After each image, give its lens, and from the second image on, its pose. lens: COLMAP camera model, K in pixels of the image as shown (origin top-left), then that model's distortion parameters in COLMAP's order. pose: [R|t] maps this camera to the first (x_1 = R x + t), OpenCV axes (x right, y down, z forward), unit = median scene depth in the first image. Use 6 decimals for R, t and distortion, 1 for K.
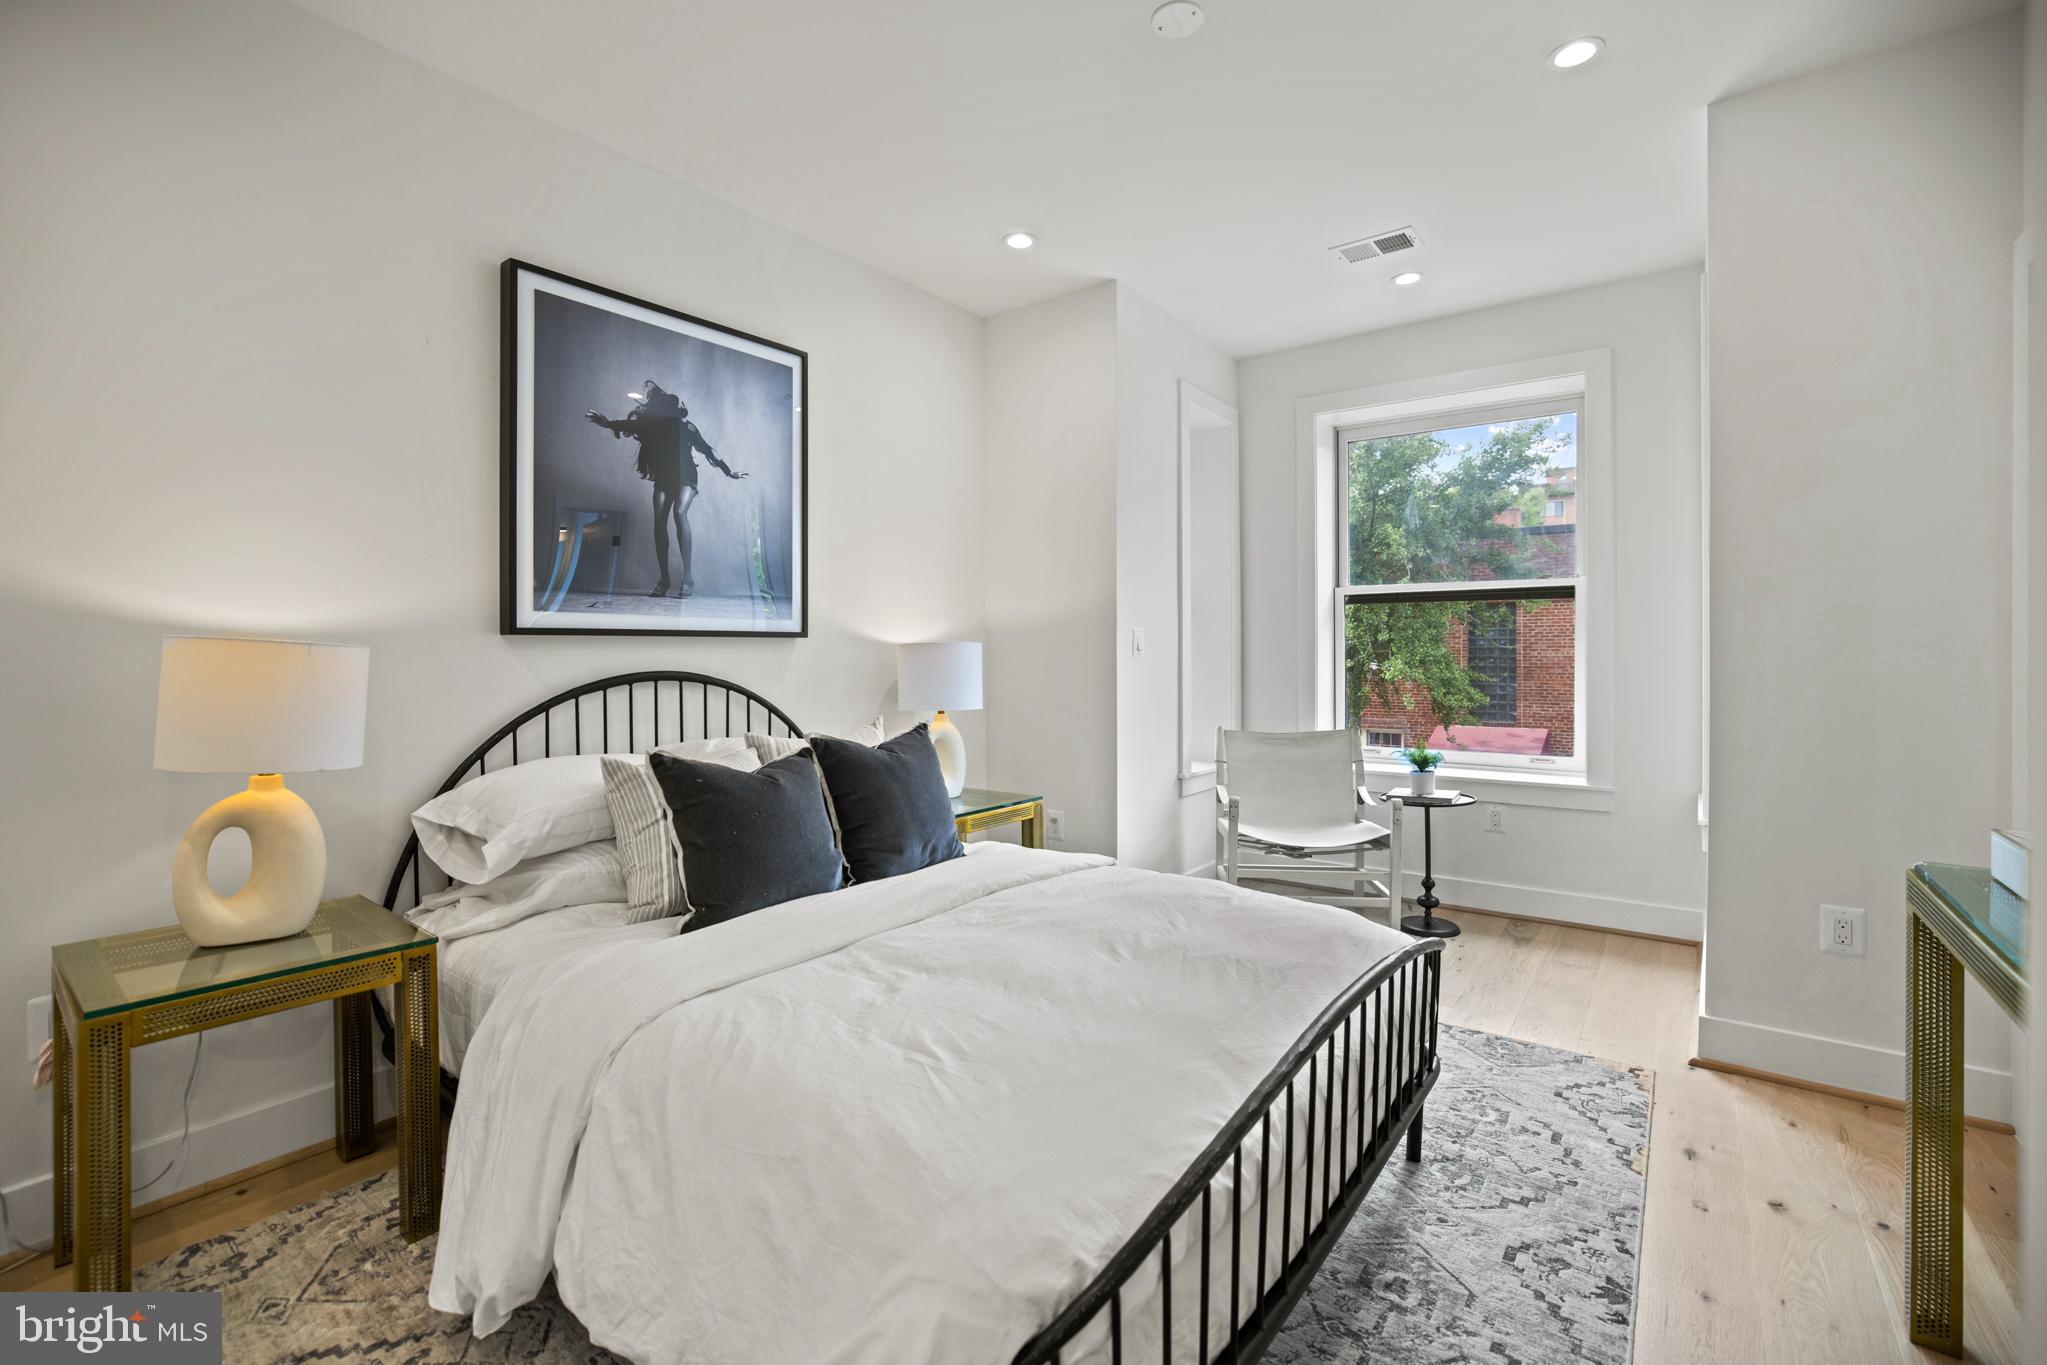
lens RADIAL K [[894.2, 0, 1015.8], [0, 894.2, 667.0], [0, 0, 1]] dist [-0.048316, 0.019380]
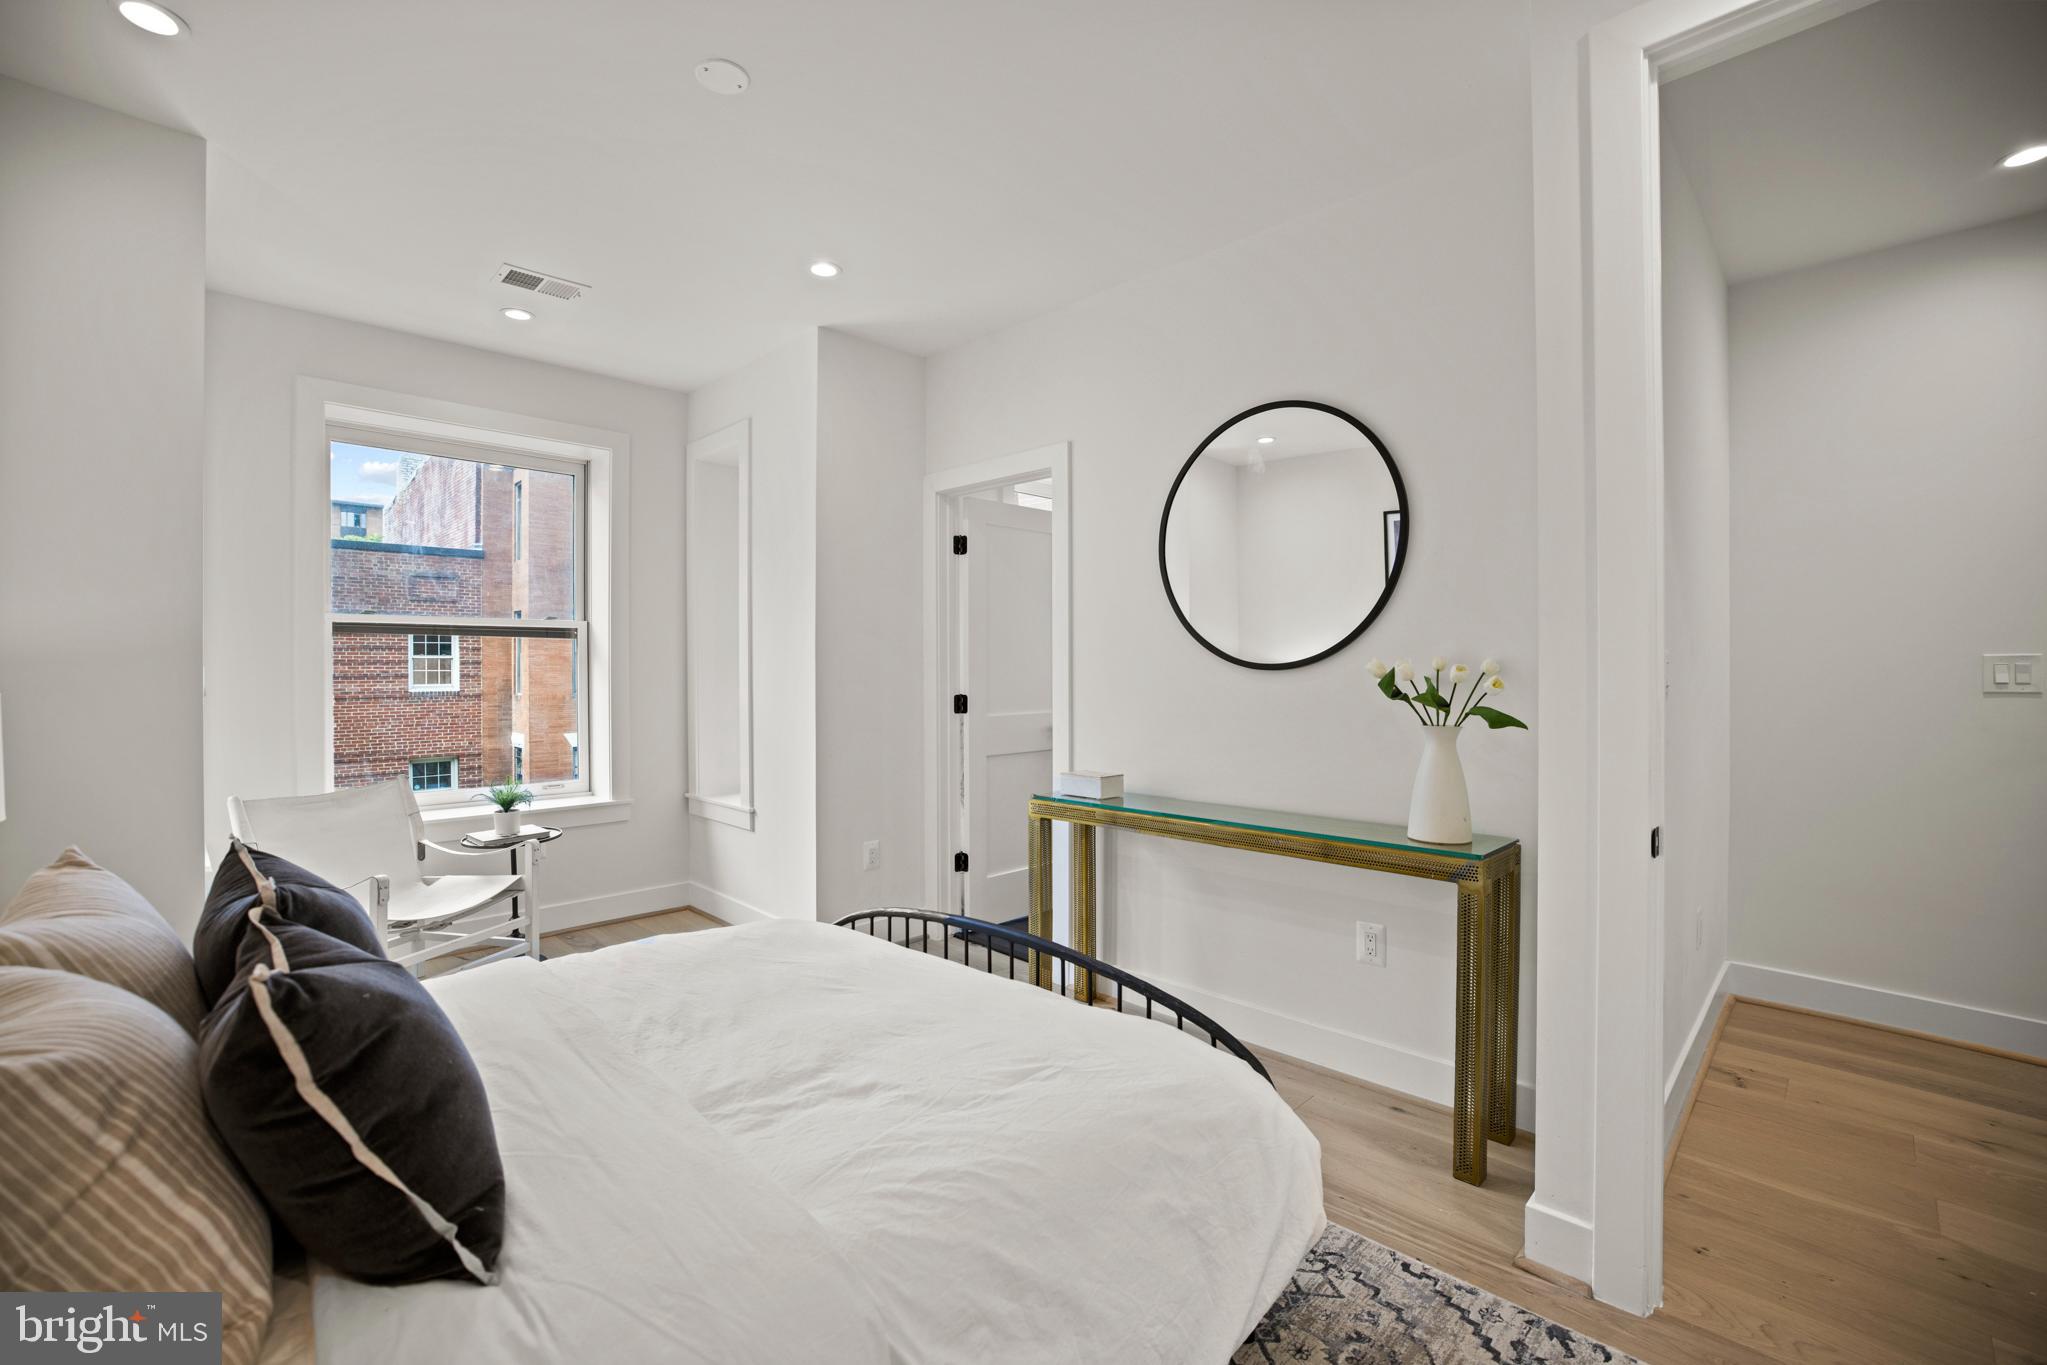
lens RADIAL K [[894.2, 0, 1015.8], [0, 894.2, 667.0], [0, 0, 1]] dist [-0.048316, 0.019380]
pose [[0.137416, -0.000246, 0.990513, -0.437569], [0.025319, 0.999674, -0.003265, -0.023986], [-0.990190, 0.025527, 0.137378, 0.313593]]
